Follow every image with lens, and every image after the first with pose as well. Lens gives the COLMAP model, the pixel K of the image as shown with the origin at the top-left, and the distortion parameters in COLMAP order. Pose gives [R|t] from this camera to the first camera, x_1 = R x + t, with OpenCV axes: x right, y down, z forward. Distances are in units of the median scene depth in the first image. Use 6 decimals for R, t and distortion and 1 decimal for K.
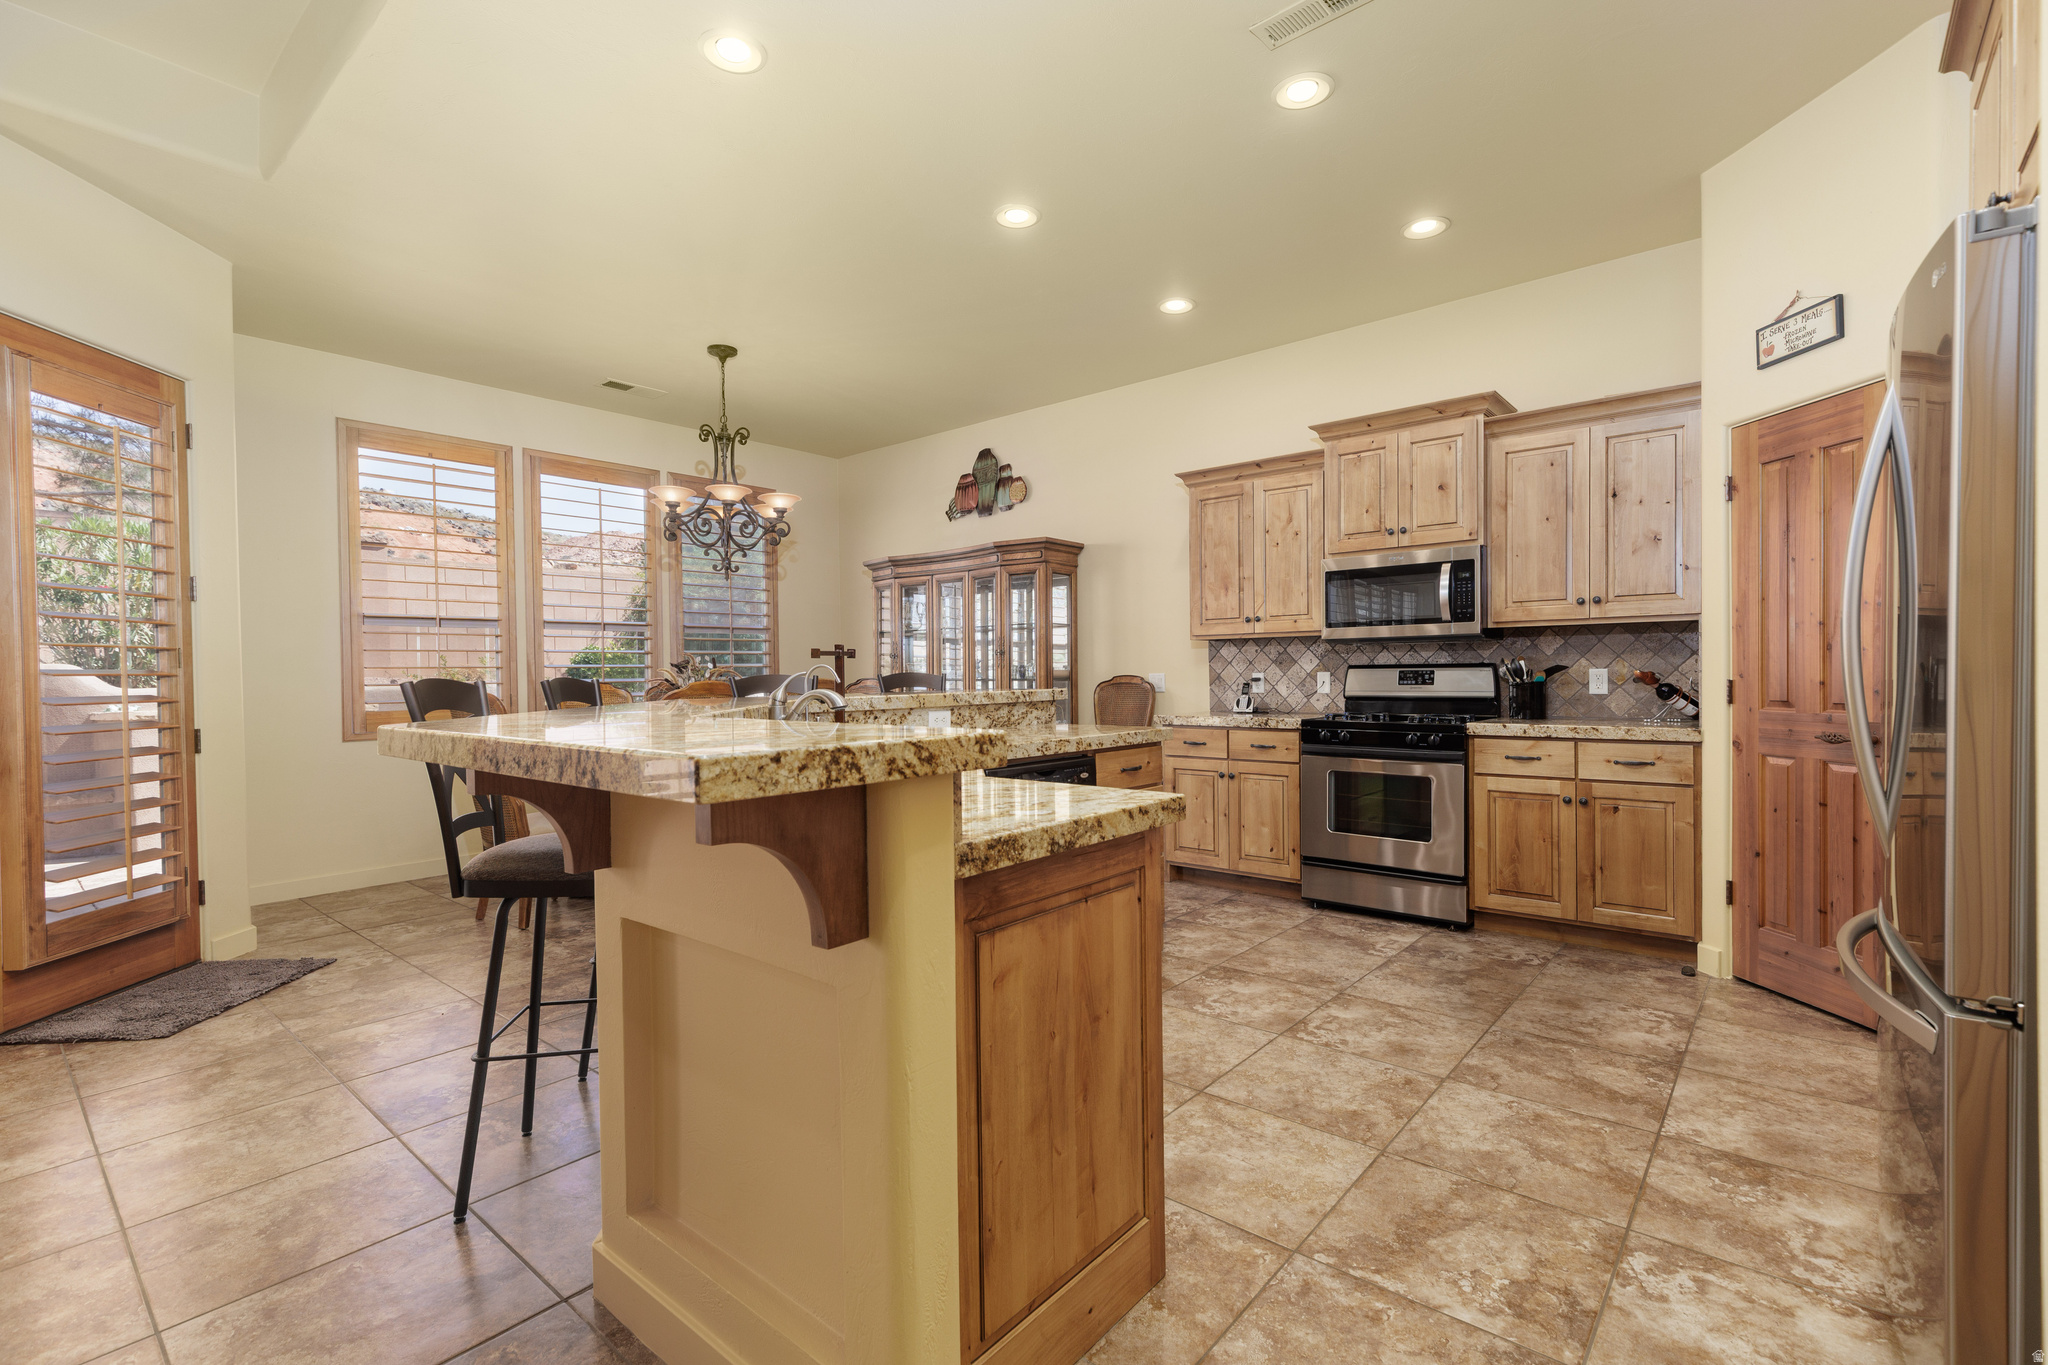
lens RADIAL K [[919.1, 0, 1026.3], [0, 919.1, 684.7], [0, 0, 1]] dist [0.002411, -0.000507]
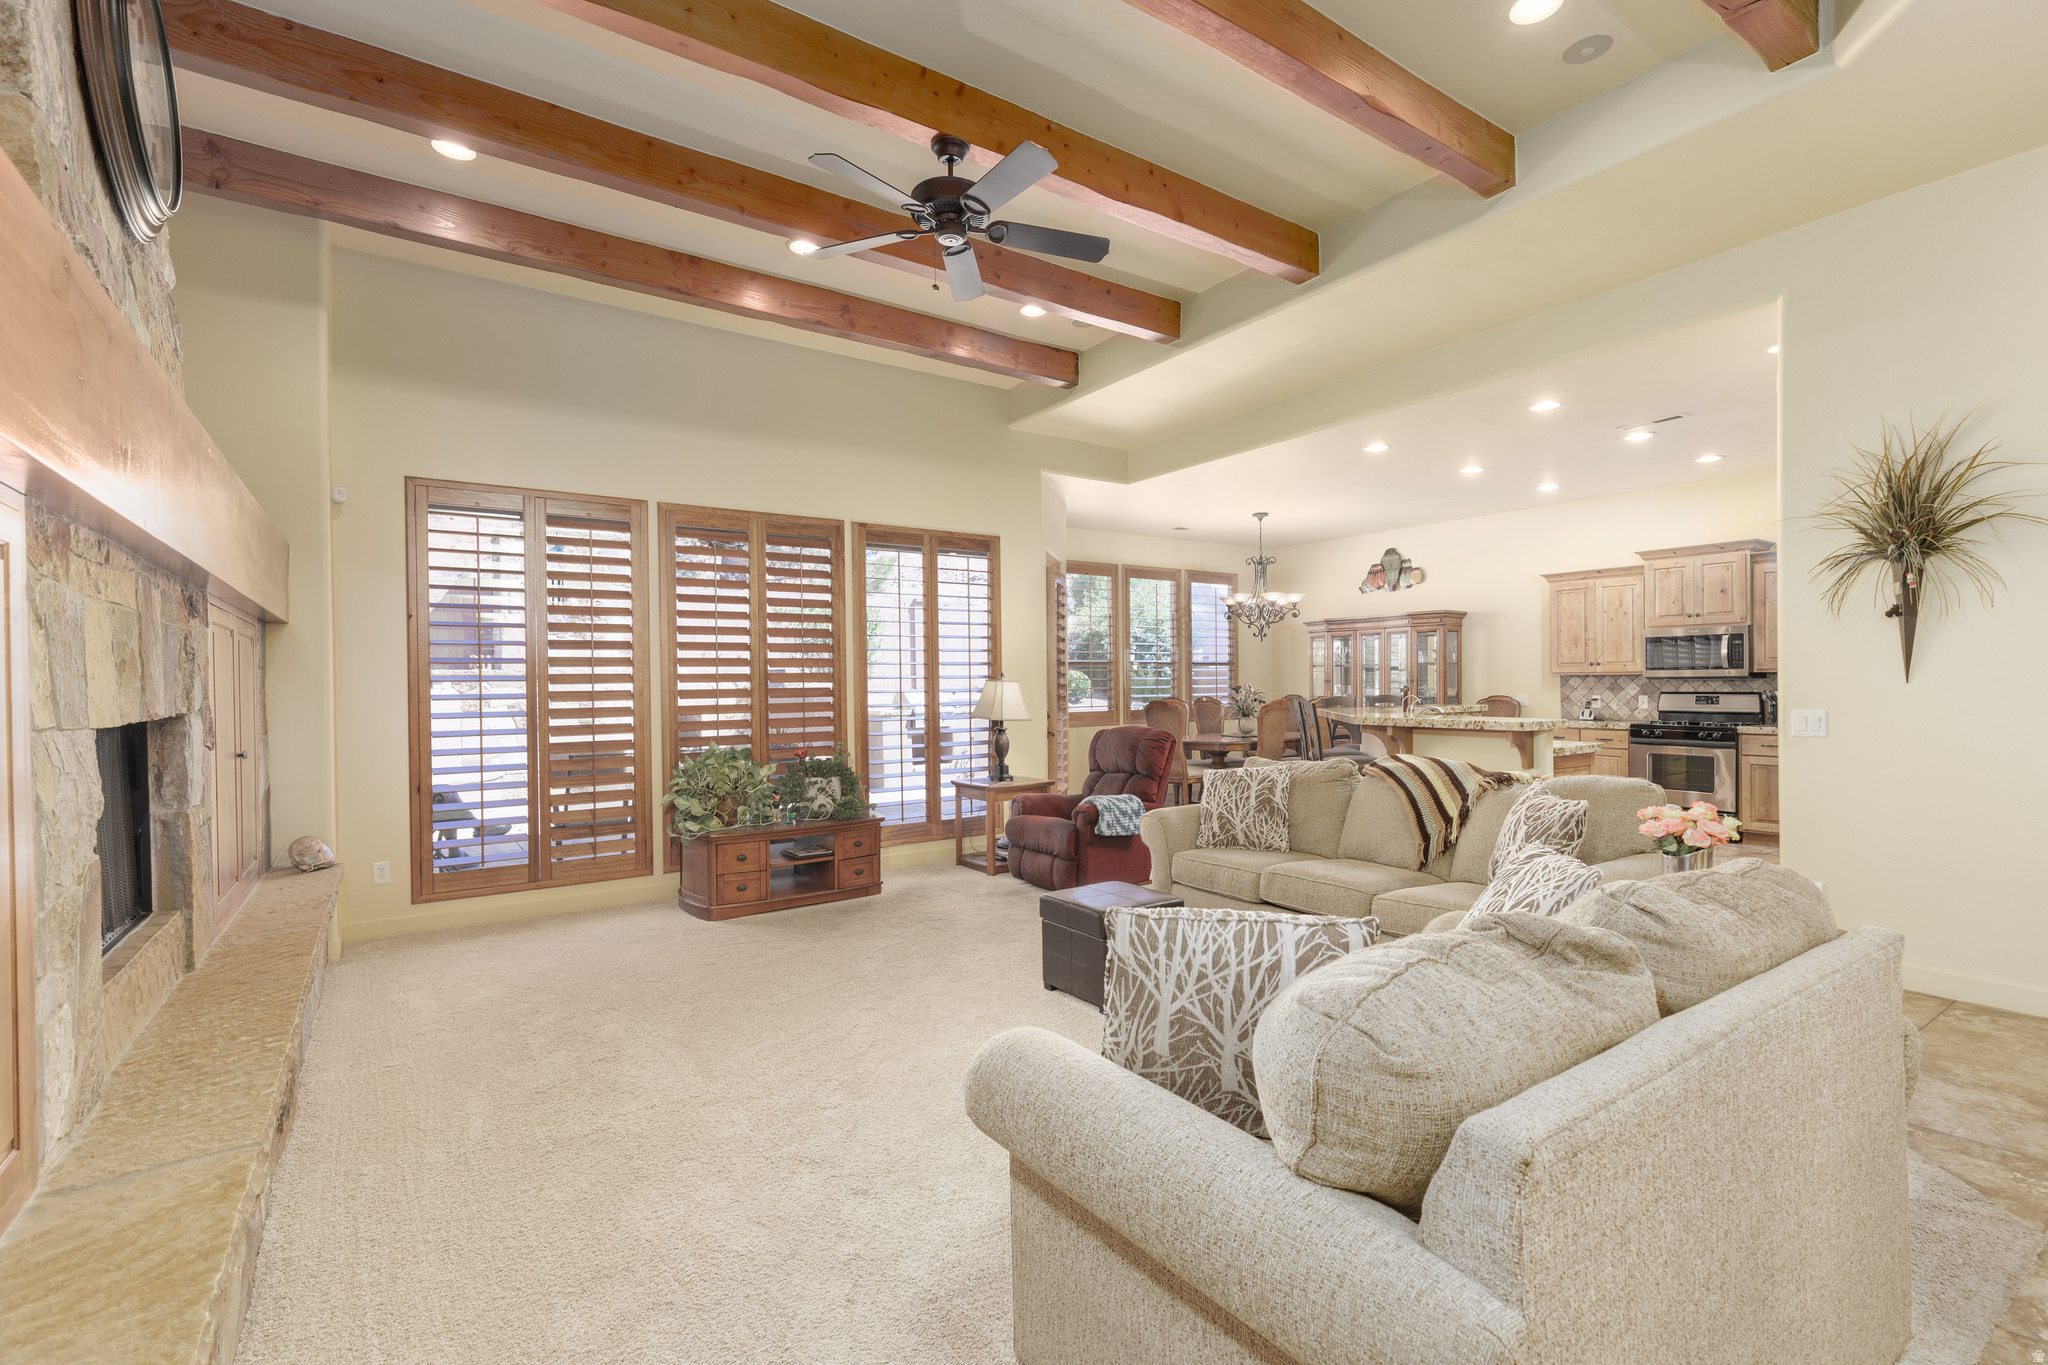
lens RADIAL K [[919.1, 0, 1024.6], [0, 919.1, 686.5], [0, 0, 1]] dist [0.002411, -0.000507]
pose [[0.965209, 0.004259, -0.261446, -0.307293], [-0.006435, 0.999951, -0.007470, -0.010662], [0.261401, 0.008892, 0.965189, -0.857236]]
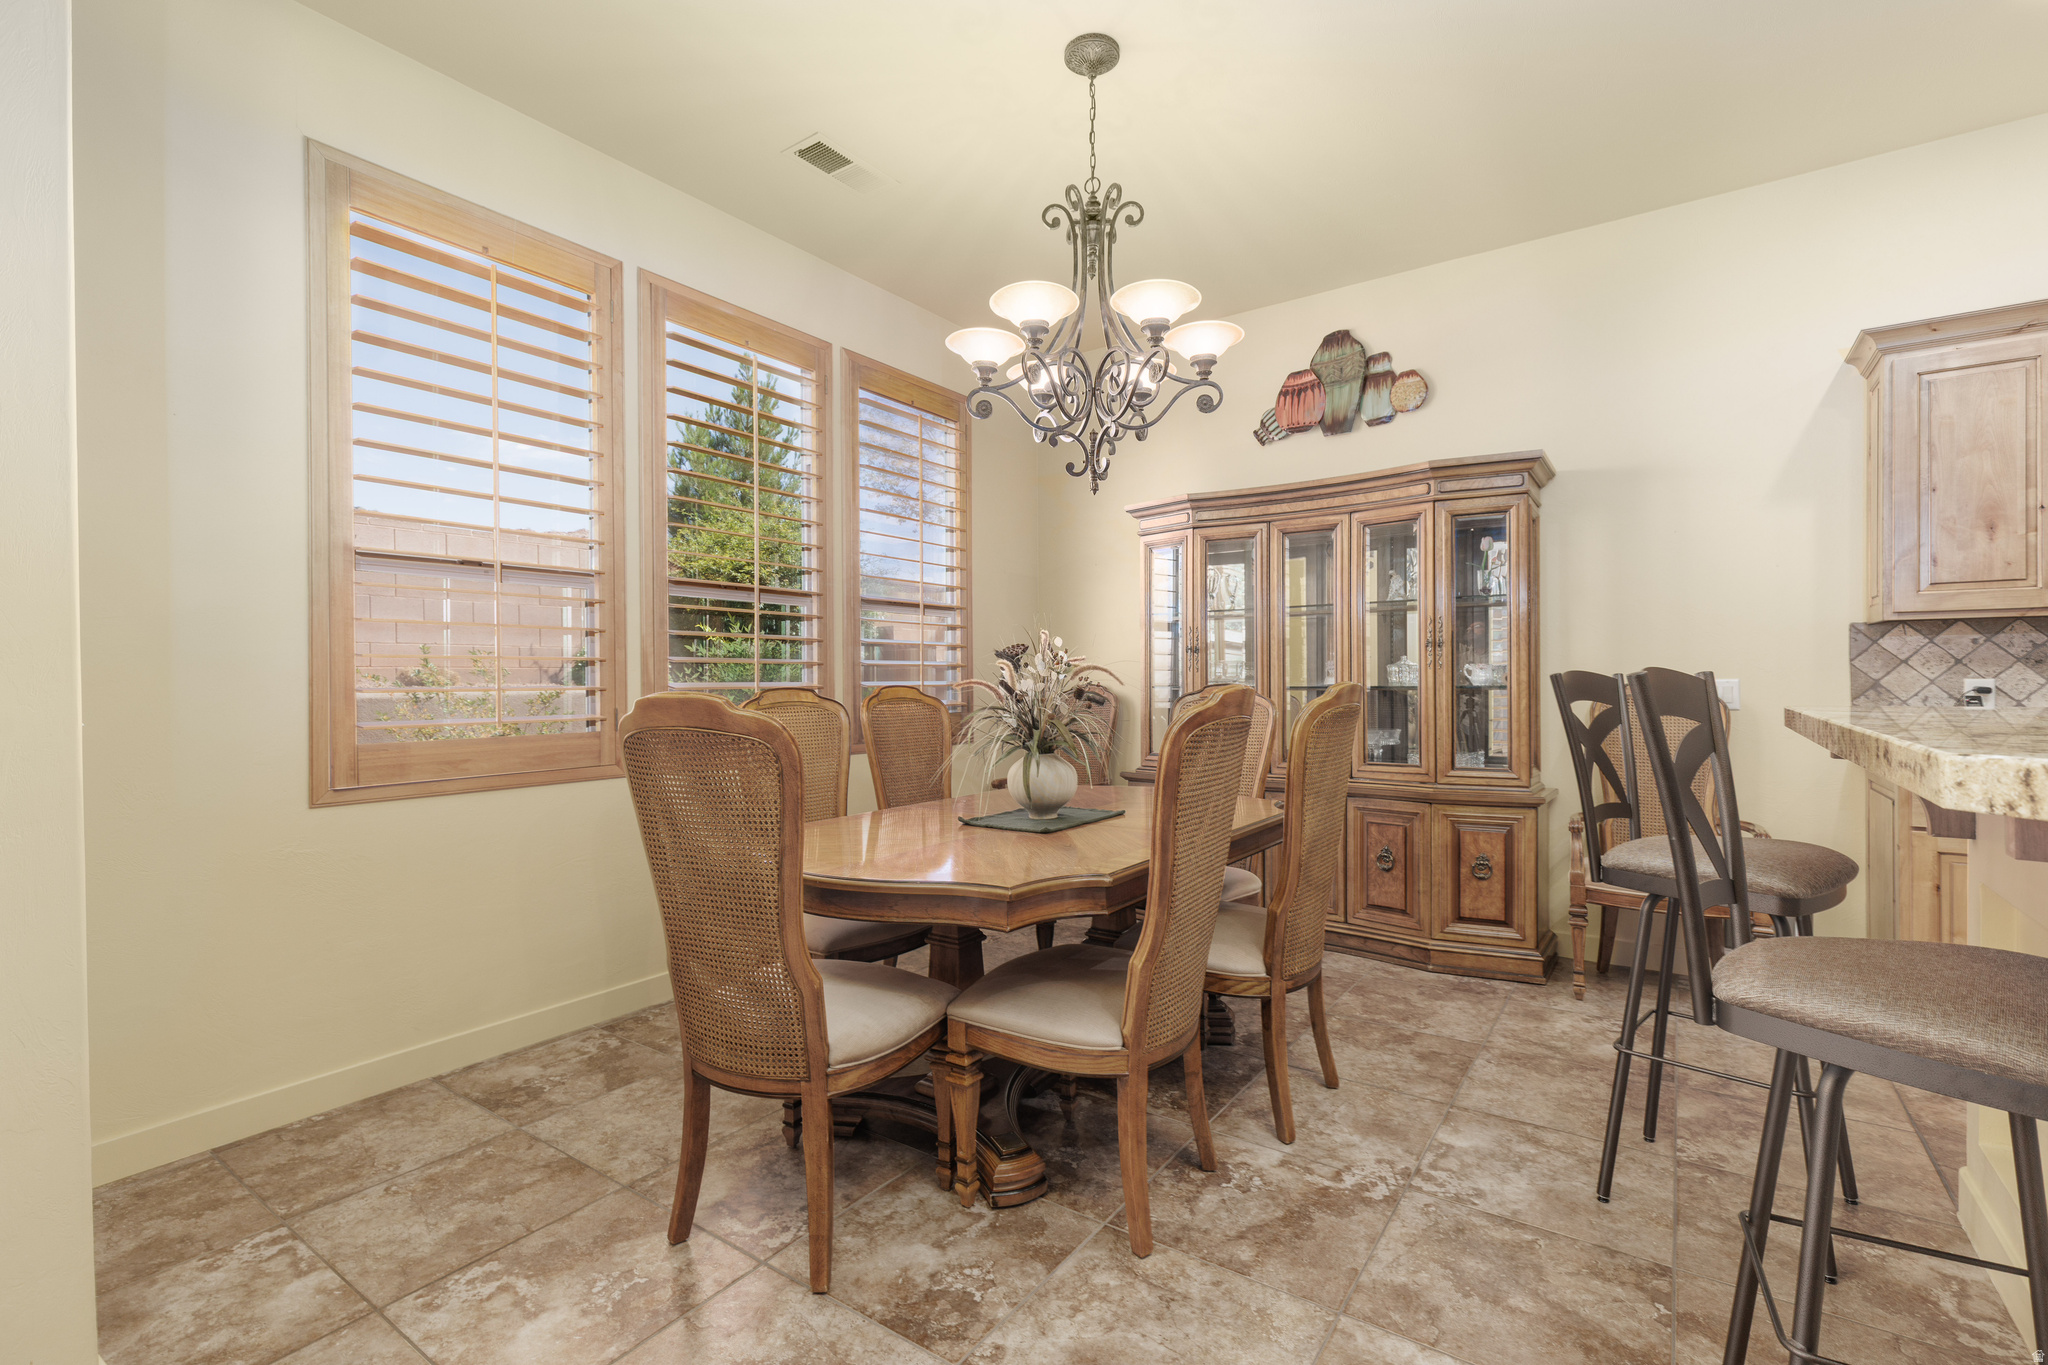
lens RADIAL K [[919.1, 0, 1025.8], [0, 919.1, 684.5], [0, 0, 1]] dist [0.002411, -0.000507]
pose [[0.996768, 0.006023, 0.080112, -0.411386], [-0.005298, 0.999943, -0.009250, -0.000401], [-0.080163, 0.008796, 0.996743, 0.491652]]
